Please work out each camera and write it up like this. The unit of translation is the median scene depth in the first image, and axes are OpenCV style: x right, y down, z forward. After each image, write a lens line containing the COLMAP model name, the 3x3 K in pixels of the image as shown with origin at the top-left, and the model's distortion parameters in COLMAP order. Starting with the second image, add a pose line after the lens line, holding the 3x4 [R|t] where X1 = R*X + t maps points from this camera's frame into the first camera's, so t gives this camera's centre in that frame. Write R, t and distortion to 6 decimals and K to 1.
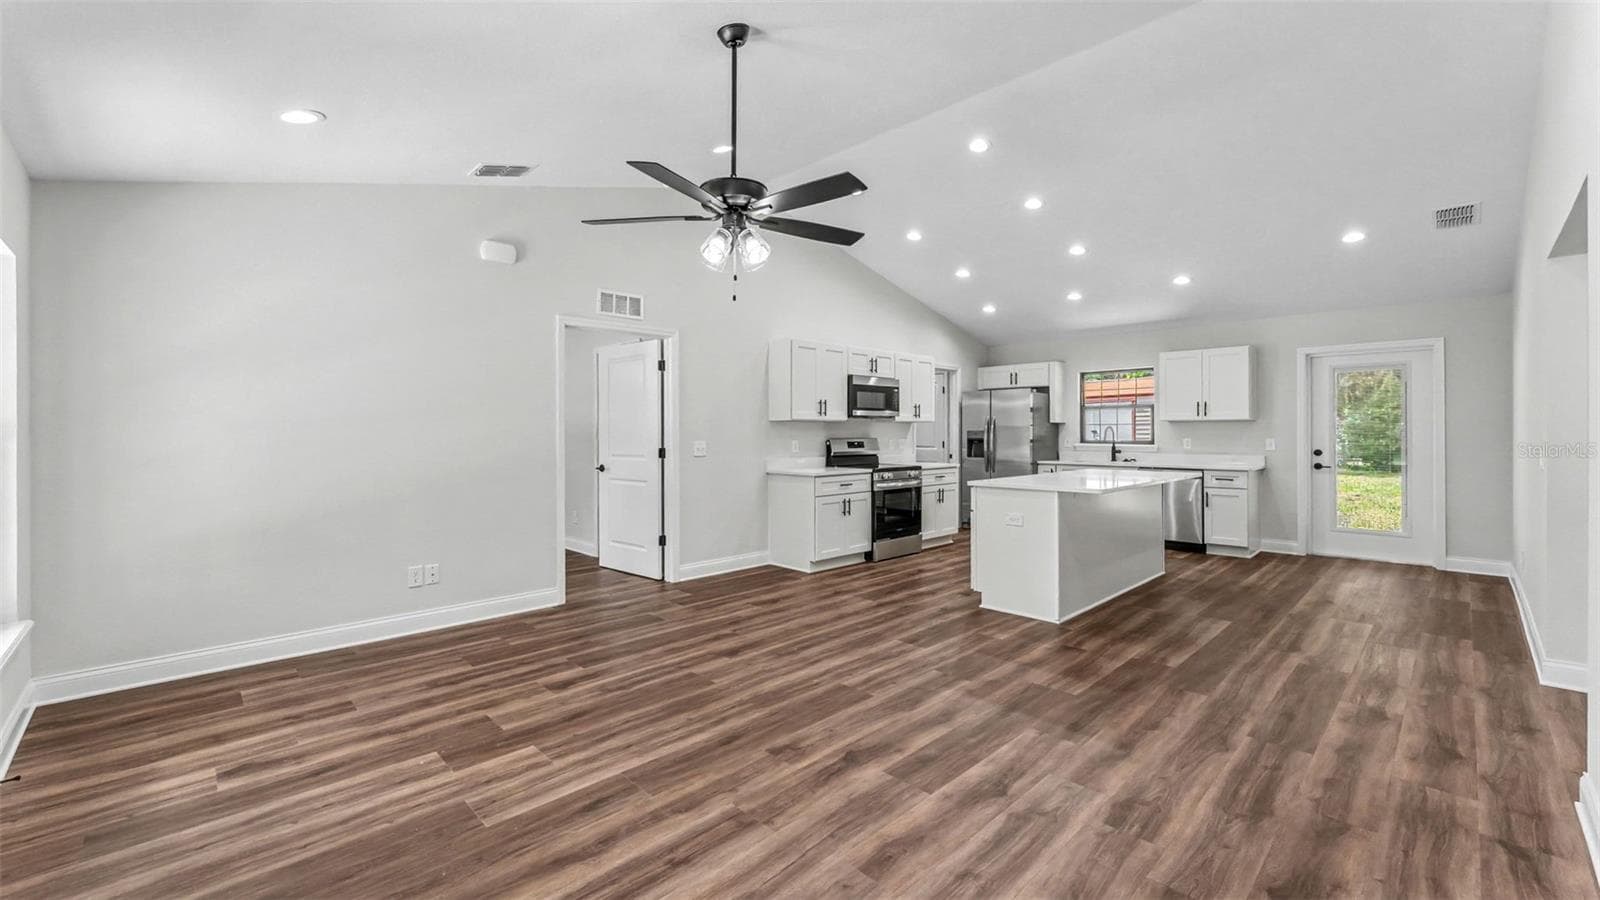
lens RADIAL K [[645.7, 0, 797.4], [0, 645.7, 436.3], [0, 0, 1]] dist [-0.000991, 0.000014]
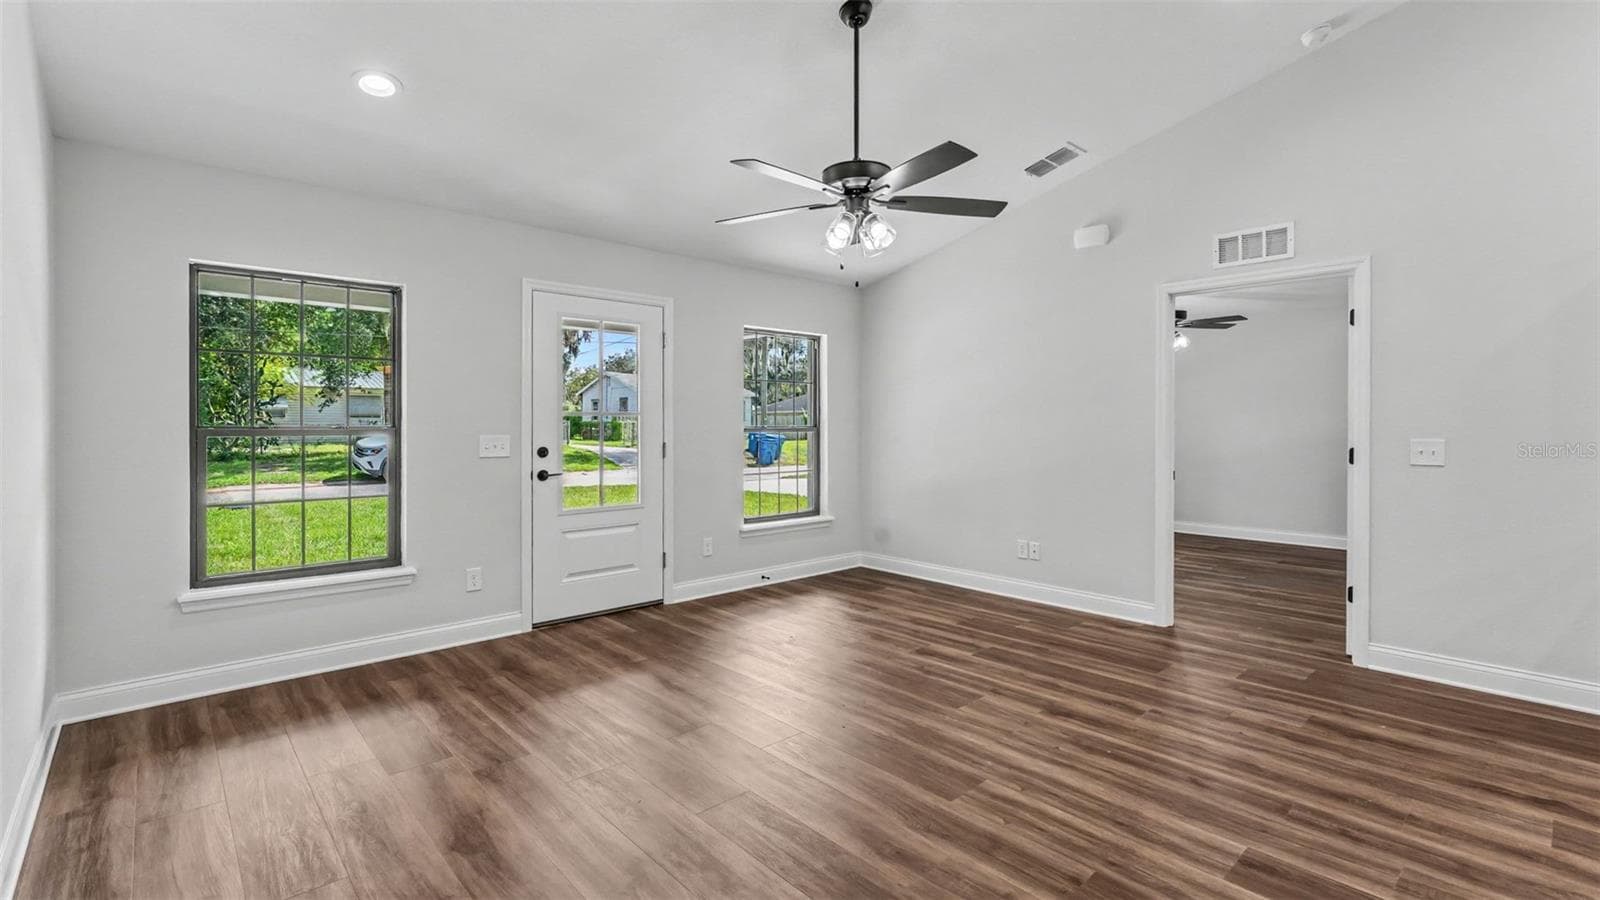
lens RADIAL K [[713.6, 0, 802.6], [0, 713.6, 422.6], [0, 0, 1]] dist [0.000370, 0.000061]
pose [[-0.027834, 0.001287, -0.999612, 0.416580], [-0.008110, 0.999966, 0.001513, -0.002309], [0.999580, 0.008149, -0.027822, 0.401896]]
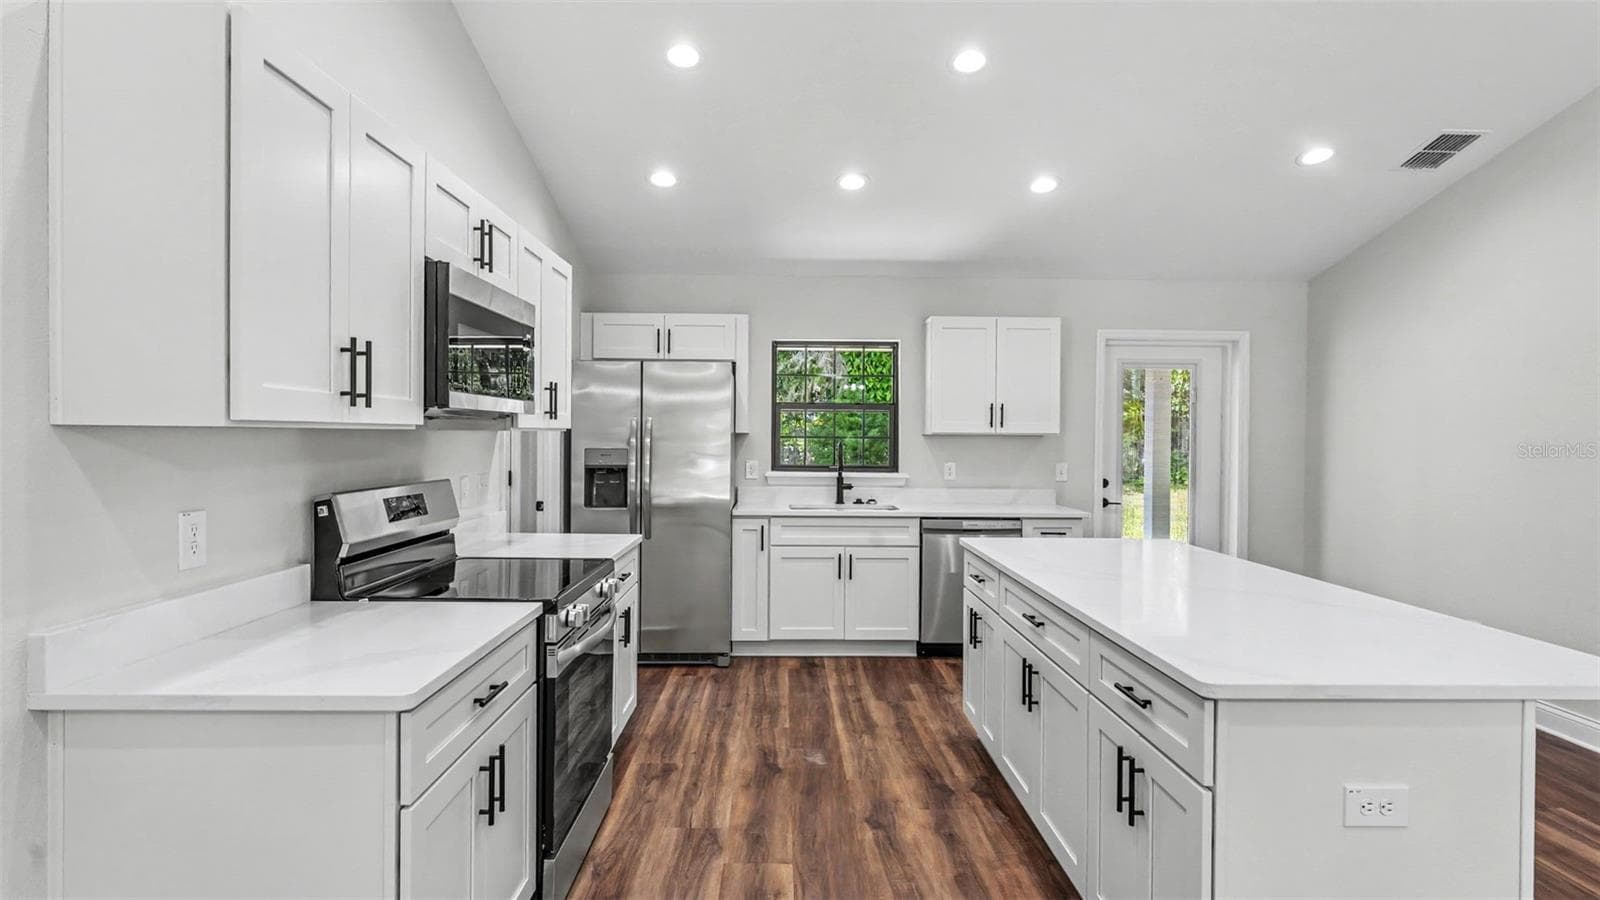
lens RADIAL K [[823.6, 0, 800.0], [0, 823.6, 450.0], [0, 0, 1]] dist [0.001292, 0.000291]
pose [[0.681960, -0.005734, 0.731367, -0.066050], [-0.005350, 0.999903, 0.012828, -0.019940], [-0.731370, -0.012660, 0.681863, 0.636762]]
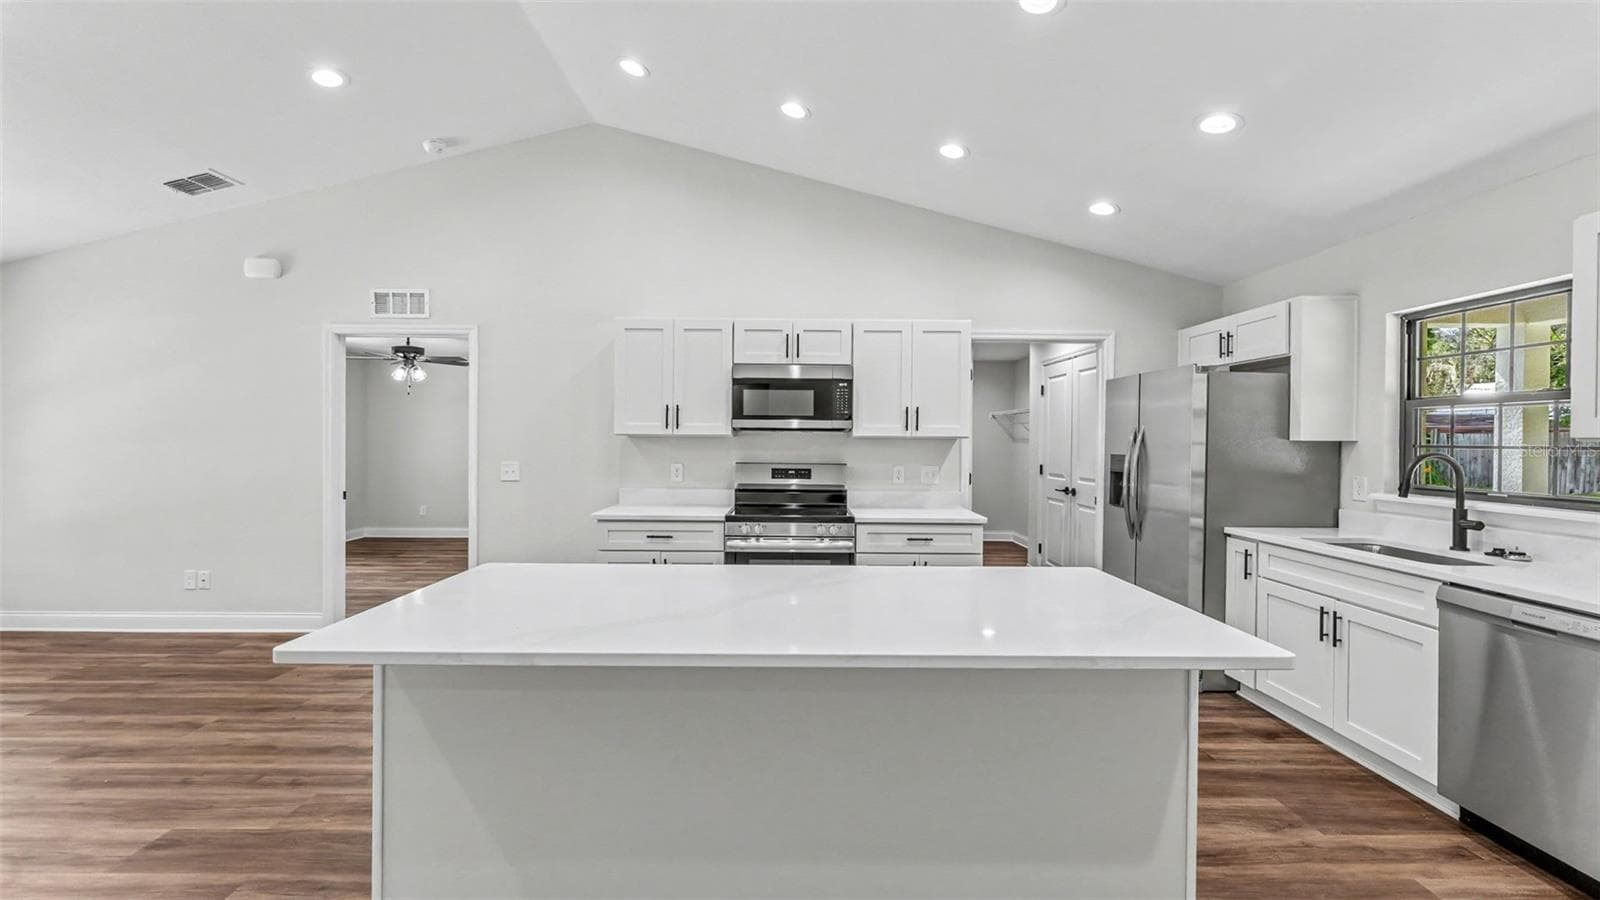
lens RADIAL K [[636.4, 0, 800.9], [0, 636.4, 446.4], [0, 0, 1]] dist [-0.000510, 0.000051]
pose [[0.723300, 0.016252, -0.690342, 0.552388], [-0.014818, 0.999858, 0.008013, -0.019441], [0.690374, 0.004434, 0.723439, 0.579977]]
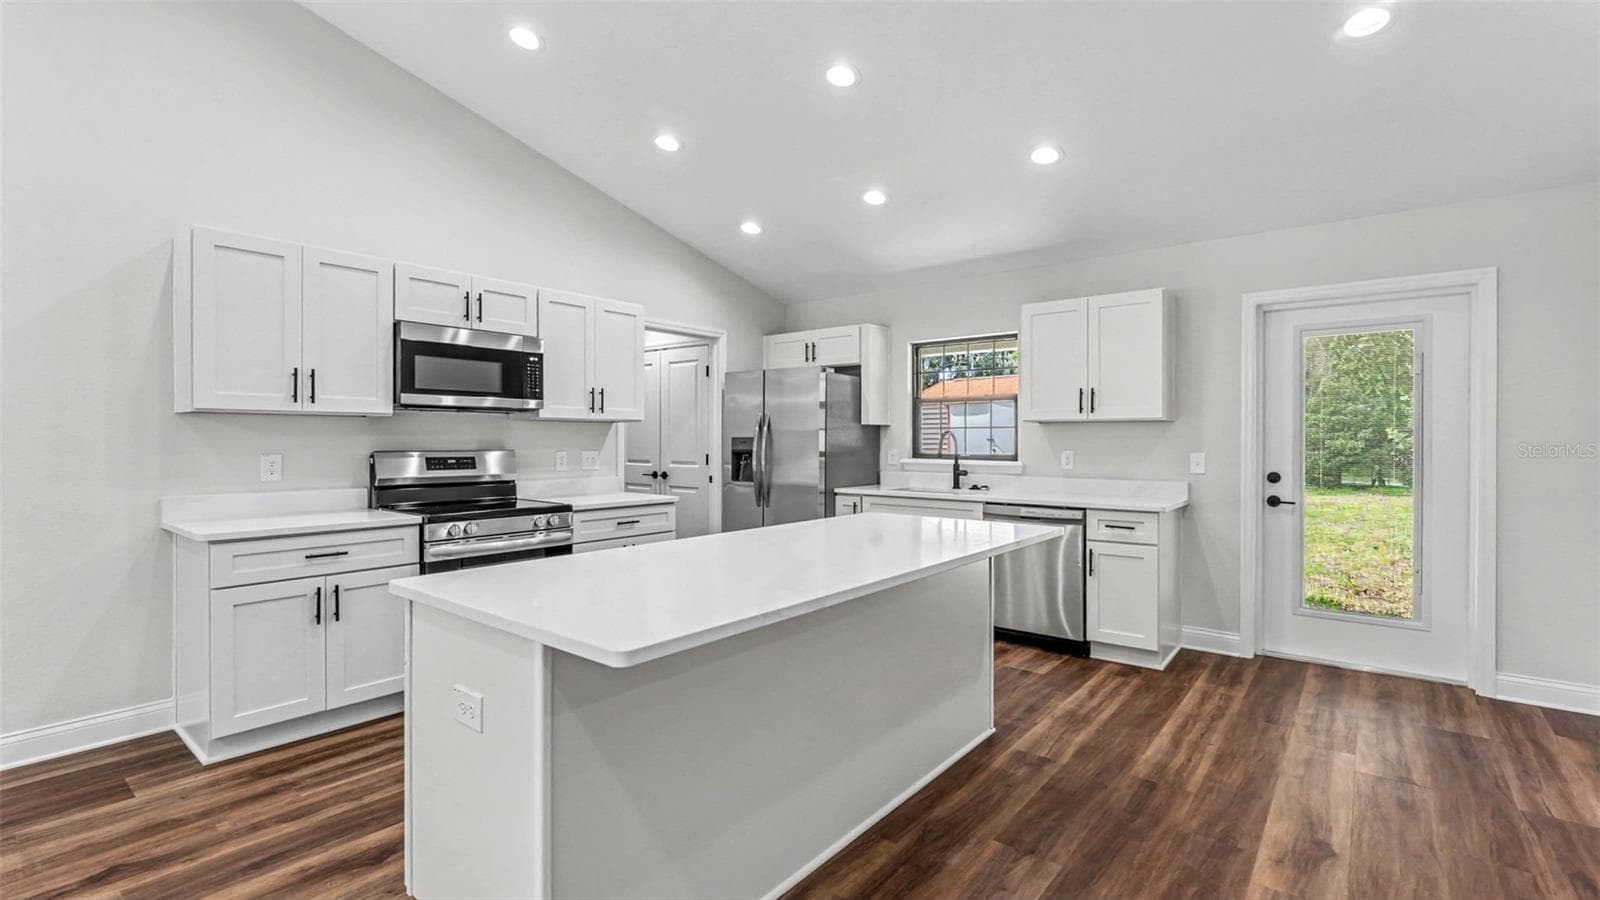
lens RADIAL K [[709.6, 0, 798.1], [0, 709.6, 447.1], [0, 0, 1]] dist [0.000793, -0.000185]
pose [[0.992727, 0.002797, 0.120357, 0.310002], [-0.003326, 0.999986, 0.004195, -0.003047], [-0.120343, -0.004565, 0.992722, 0.424050]]
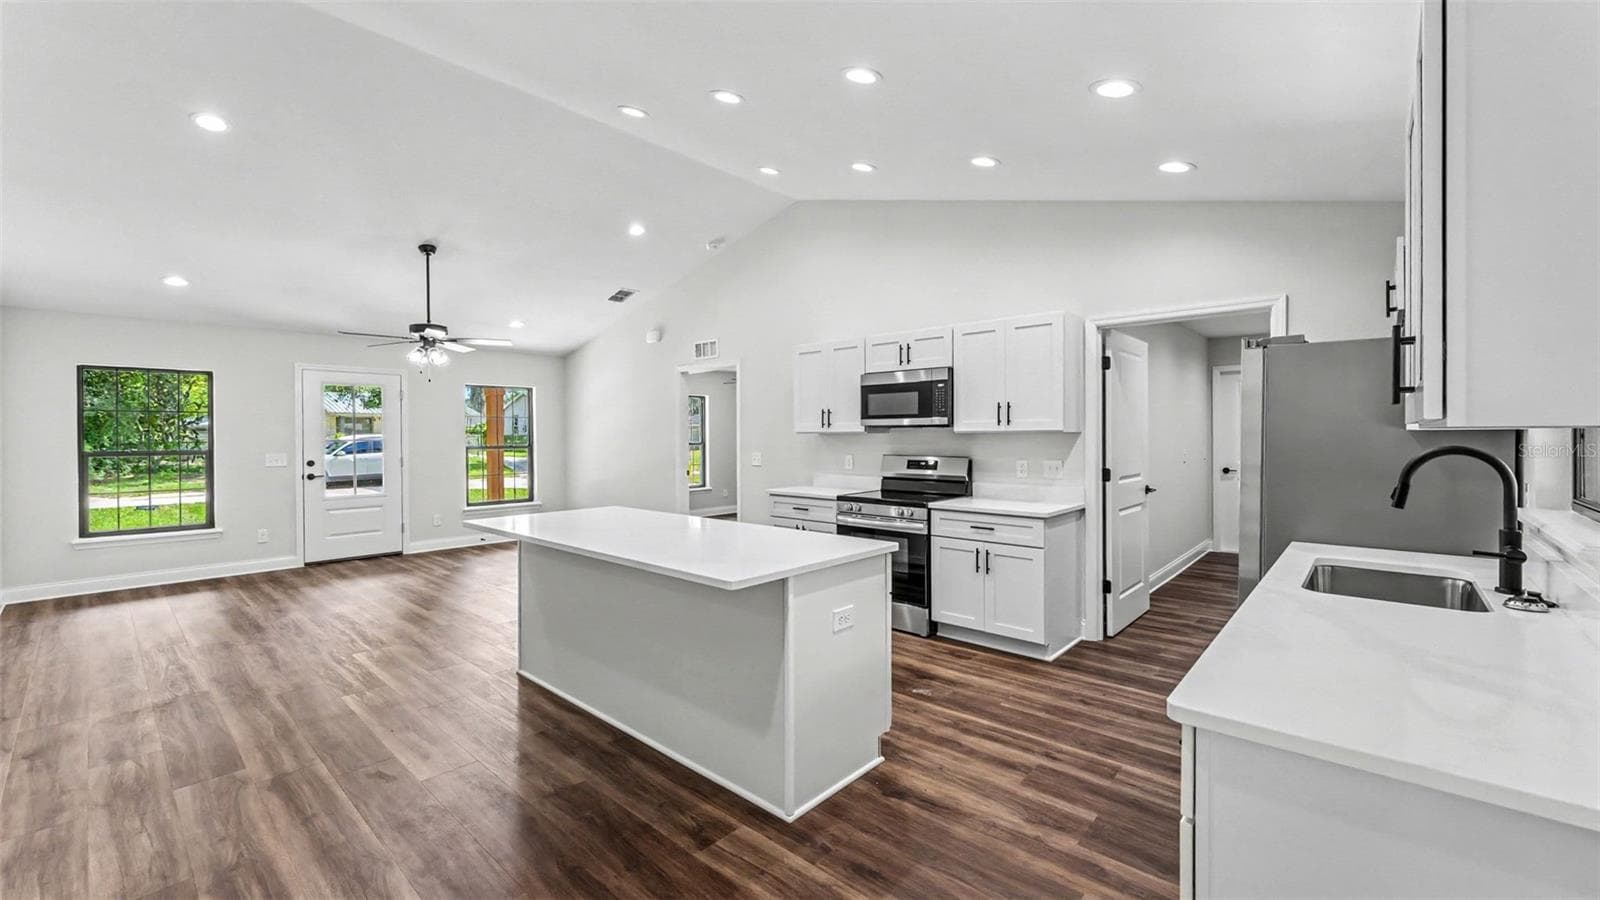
lens RADIAL K [[645.7, 0, 797.4], [0, 645.7, 436.3], [0, 0, 1]] dist [-0.000991, 0.000014]
pose [[0.063423, 0.005887, -0.997969, 0.838270], [-0.003267, 0.999978, 0.005692, -0.023270], [0.997981, 0.002899, 0.063441, 0.852241]]
